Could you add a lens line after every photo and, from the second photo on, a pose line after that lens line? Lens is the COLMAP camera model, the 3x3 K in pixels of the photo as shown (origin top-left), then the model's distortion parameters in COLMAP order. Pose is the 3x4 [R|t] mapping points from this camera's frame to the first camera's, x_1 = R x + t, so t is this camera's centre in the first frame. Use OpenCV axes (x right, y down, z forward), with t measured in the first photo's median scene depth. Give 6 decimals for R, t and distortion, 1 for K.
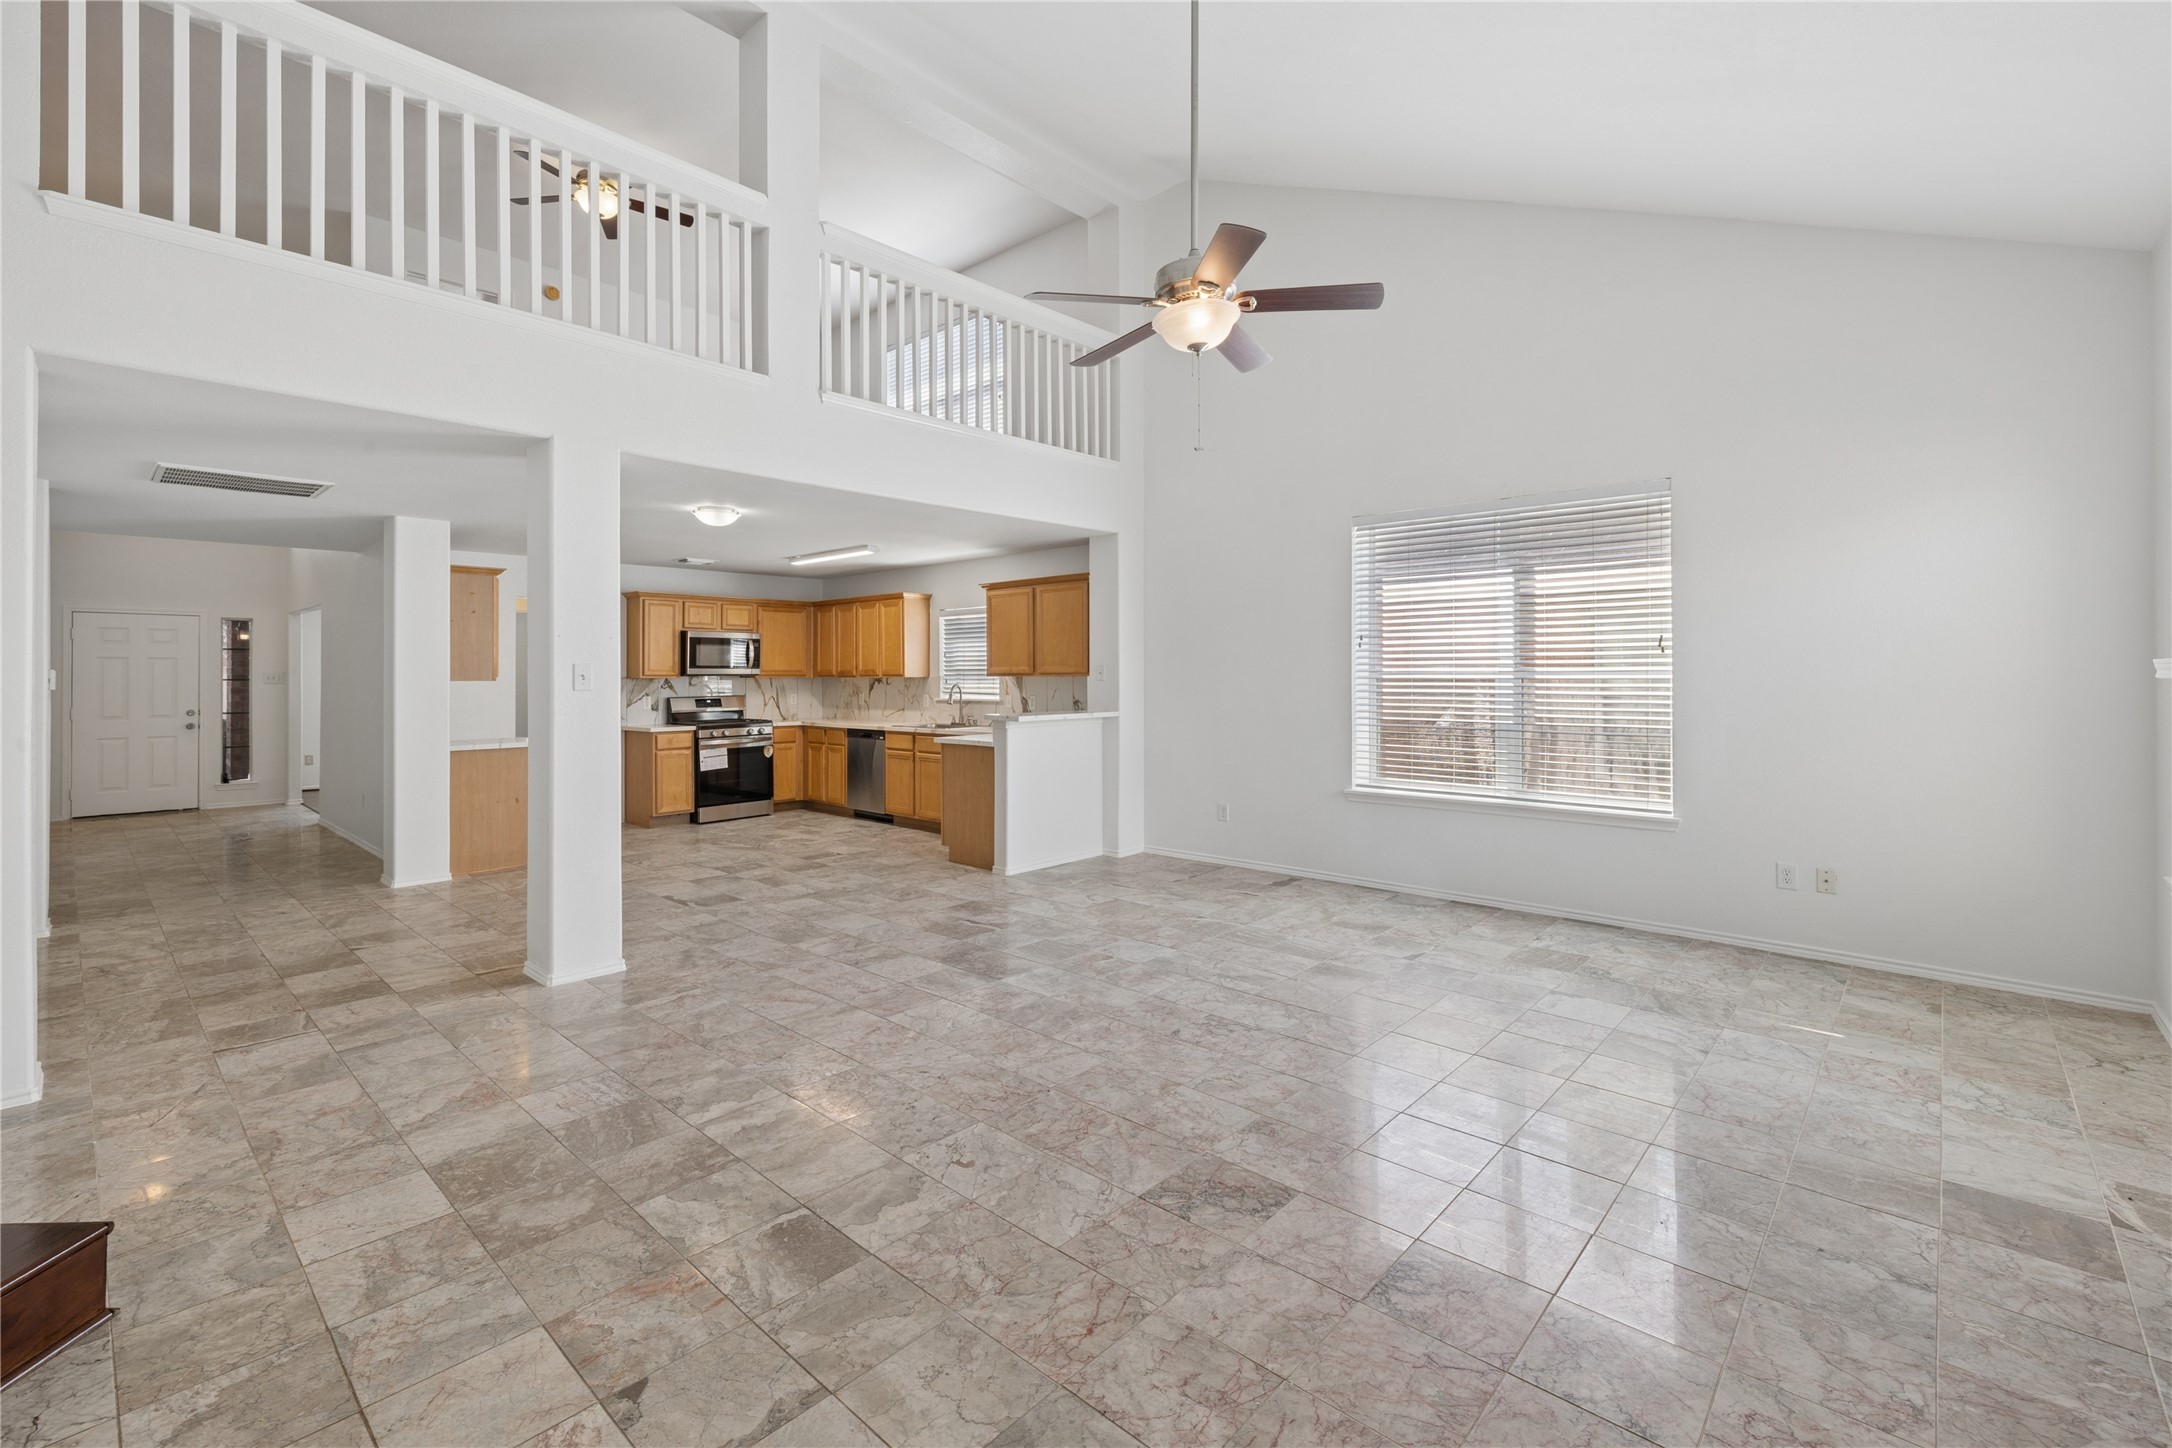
lens RADIAL K [[931.5, 0, 1057.3], [0, 931.5, 663.5], [0, 0, 1]] dist [0.000051, 0.000372]
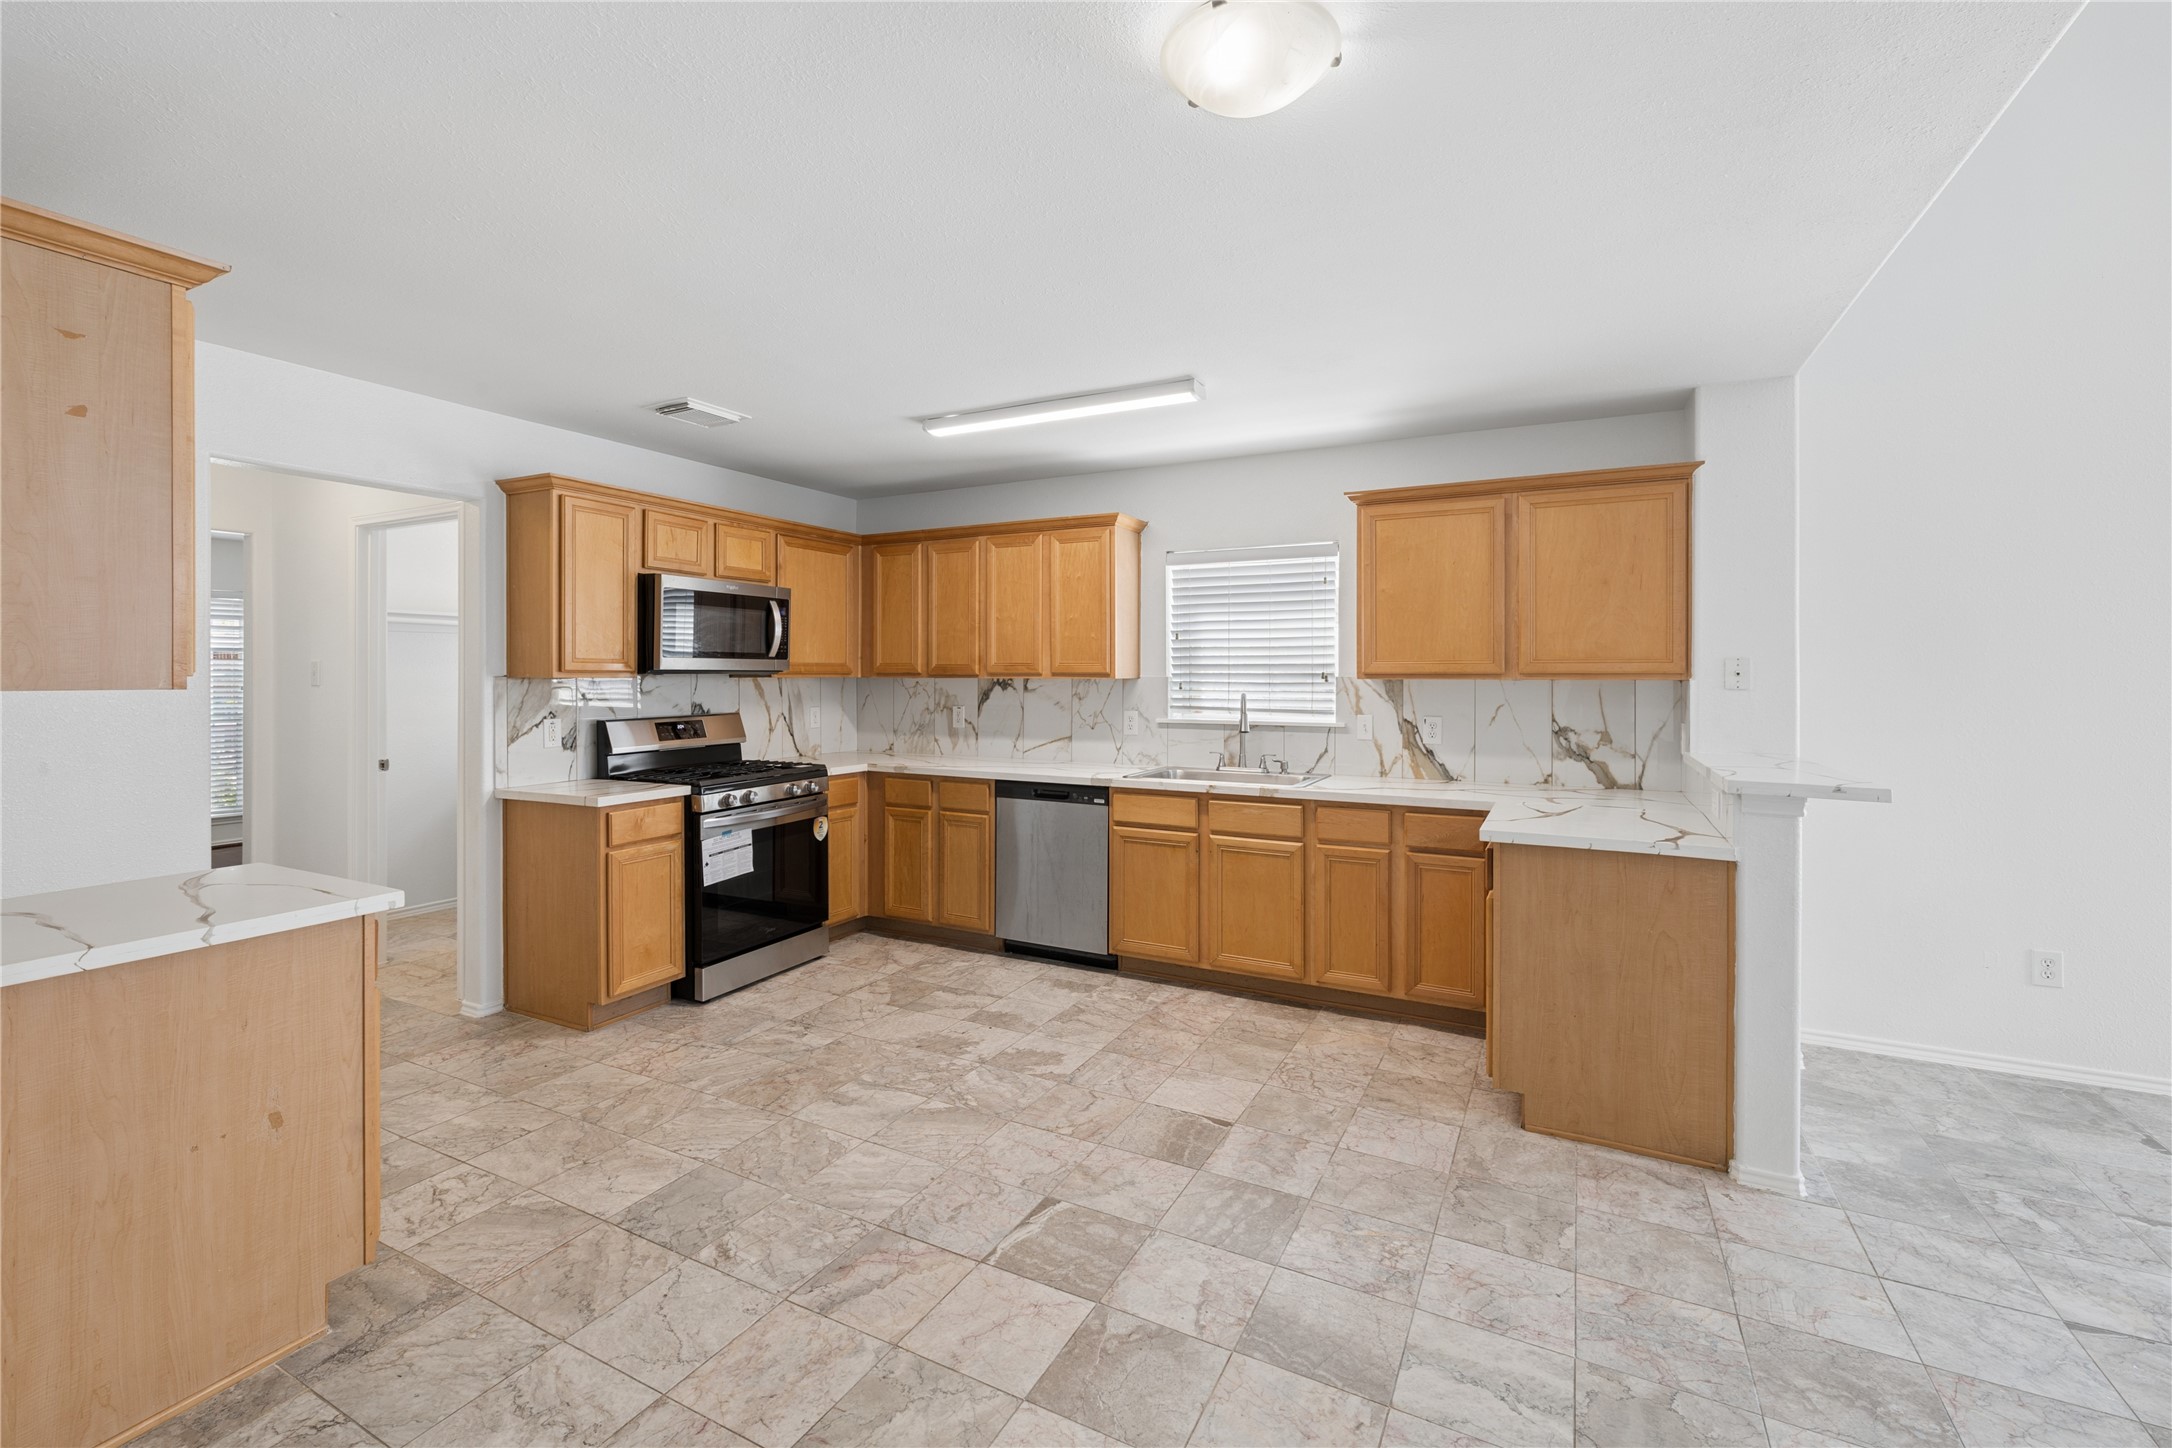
lens RADIAL K [[934.7, 0, 1077.8], [0, 934.7, 676.9], [0, 0, 1]] dist [0.001929, 0.000051]
pose [[0.962698, 0.006080, 0.270509, -0.689196], [-0.010270, 0.999848, 0.014077, 0.013622], [-0.270383, -0.016330, 0.962614, 1.080521]]
